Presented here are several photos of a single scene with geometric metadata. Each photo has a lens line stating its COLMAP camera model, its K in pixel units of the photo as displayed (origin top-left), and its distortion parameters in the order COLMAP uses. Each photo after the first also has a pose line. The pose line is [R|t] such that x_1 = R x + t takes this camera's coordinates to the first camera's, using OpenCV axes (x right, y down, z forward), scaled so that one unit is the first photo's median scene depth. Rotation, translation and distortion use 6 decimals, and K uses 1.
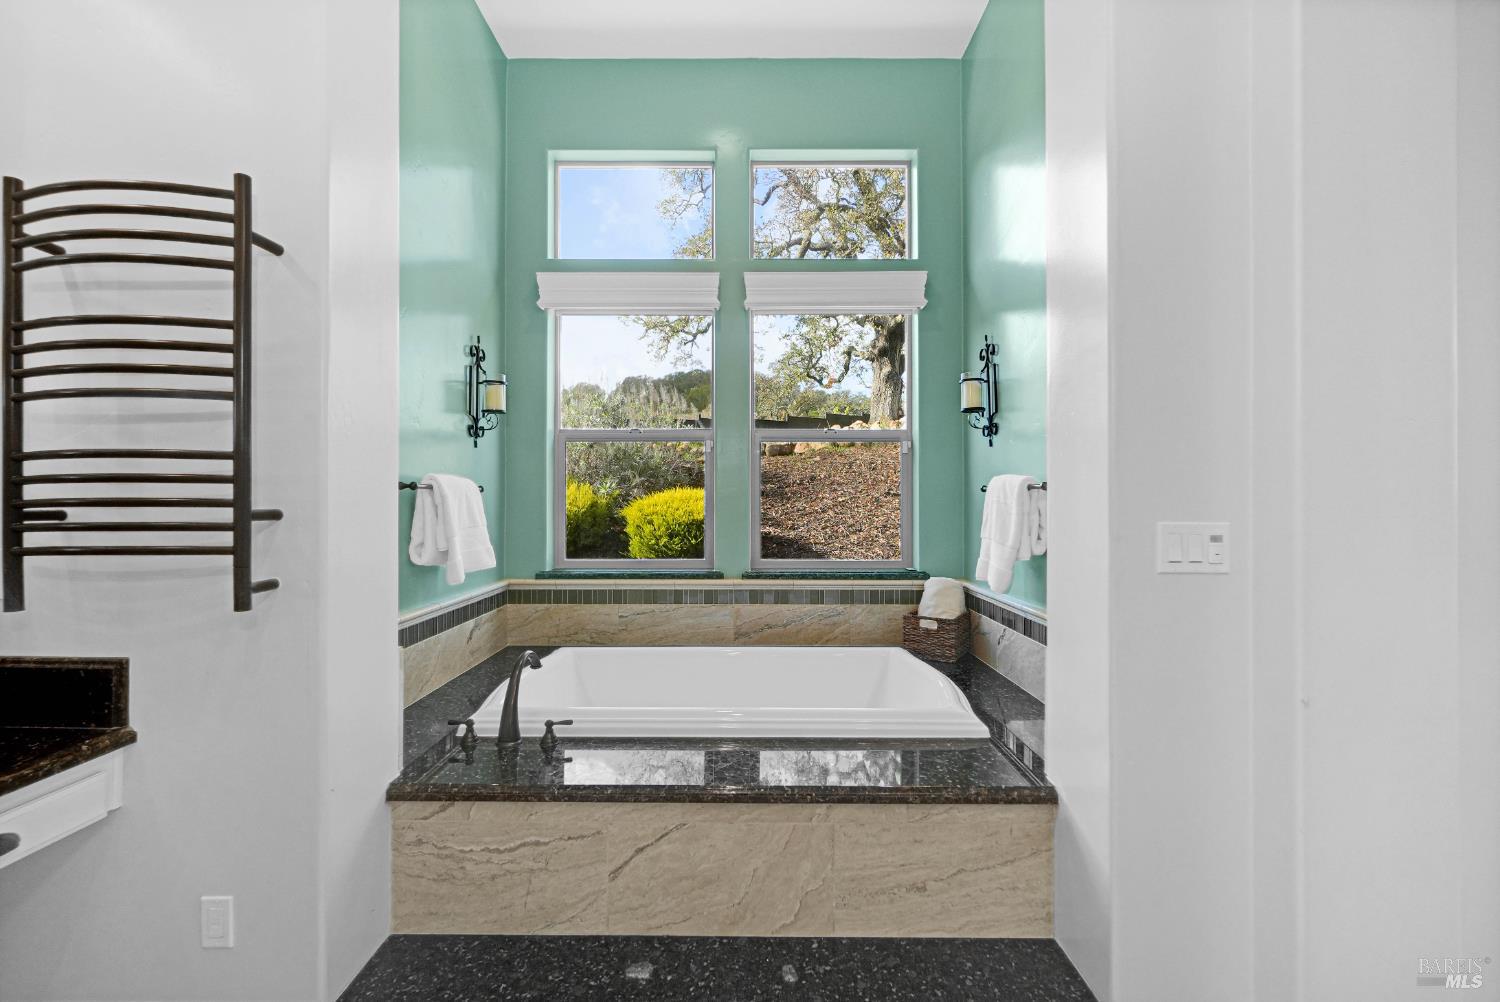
lens RADIAL K [[660.4, 0, 743.8], [0, 660.4, 499.4], [0, 0, 1]] dist [-0.005300, 0.002631]
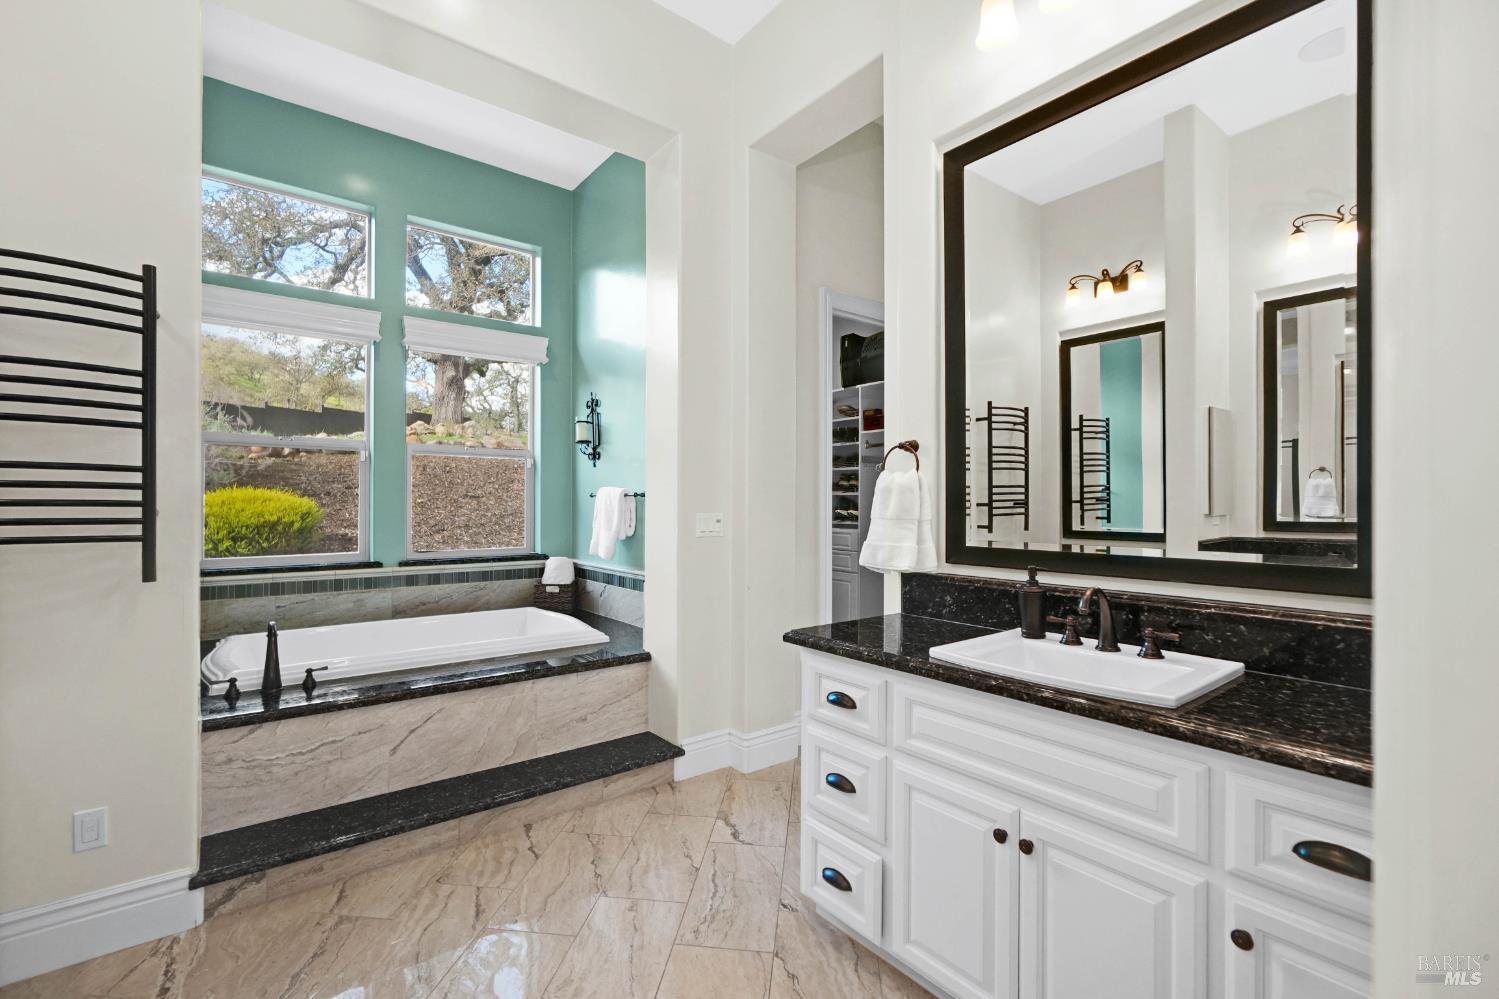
lens RADIAL K [[660.0, 0, 742.9], [0, 660.0, 507.0], [0, 0, 1]] dist [-0.005300, 0.002631]
pose [[0.783947, -0.000543, 0.620828, -0.433166], [-0.005267, 0.999958, 0.007525, -0.003135], [-0.620806, -0.009169, 0.783911, -0.573878]]
